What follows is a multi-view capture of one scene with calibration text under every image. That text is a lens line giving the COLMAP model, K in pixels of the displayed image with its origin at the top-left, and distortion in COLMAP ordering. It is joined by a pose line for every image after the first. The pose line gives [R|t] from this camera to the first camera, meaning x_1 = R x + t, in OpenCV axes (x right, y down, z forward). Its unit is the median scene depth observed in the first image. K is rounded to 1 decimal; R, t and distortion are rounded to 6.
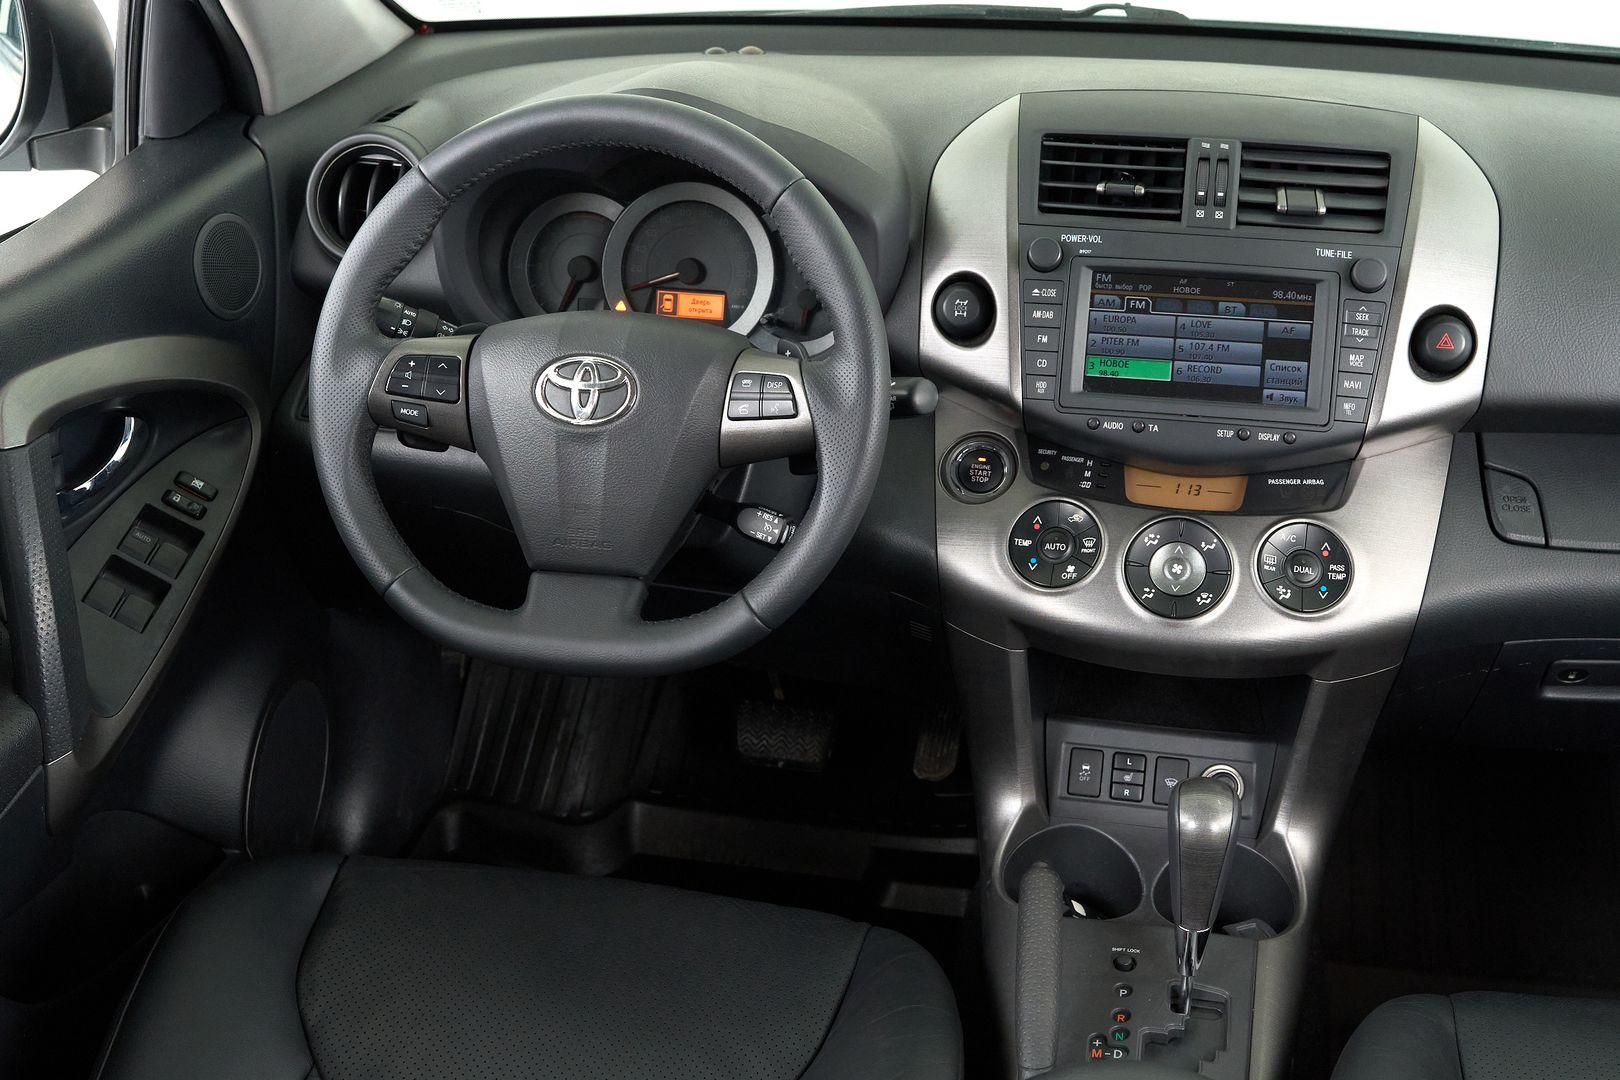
lens RADIAL K [[2073.3, 0, 806.3], [0, 2073.3, 550.2], [0, 0, 1]] dist [-0.031932, 0.000000]
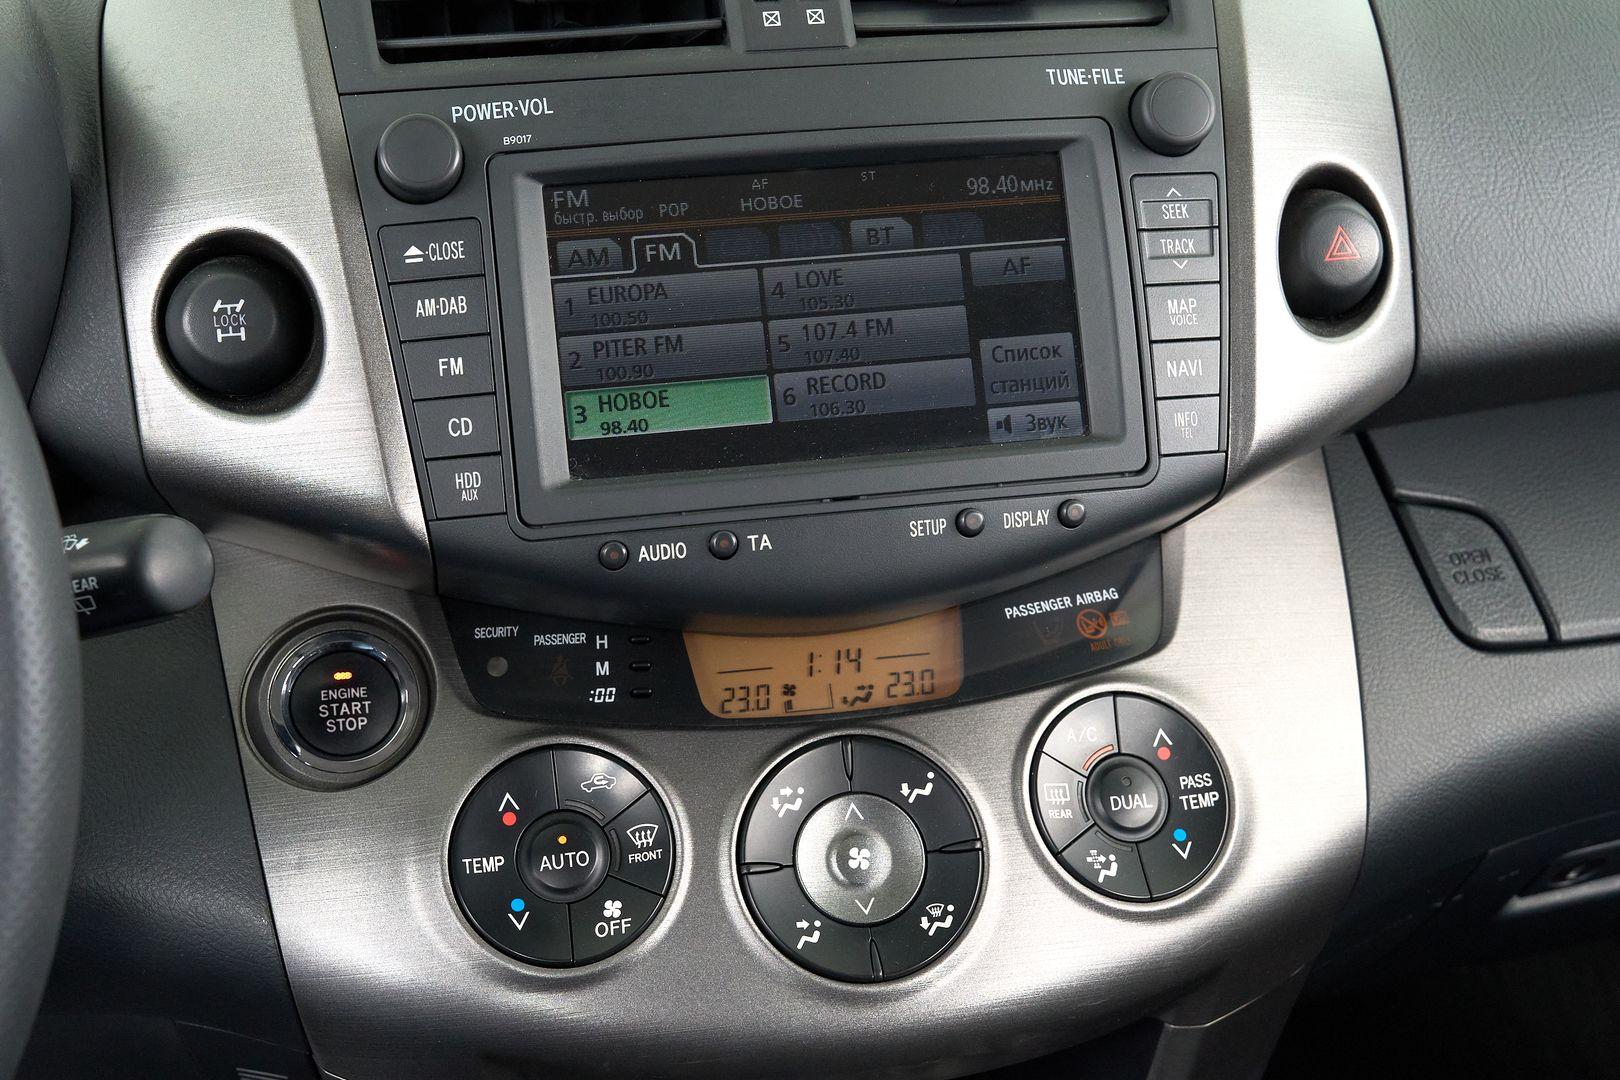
lens RADIAL K [[2163.6, 0, 807.7], [0, 2163.6, 552.2], [0, 0, 1]] dist [-0.041778, 0.000000]
pose [[0.931038, -0.168092, 0.323903, 0.036834], [0.174313, 0.984640, 0.009934, -0.058527], [-0.320598, 0.047211, 0.946038, 0.581435]]
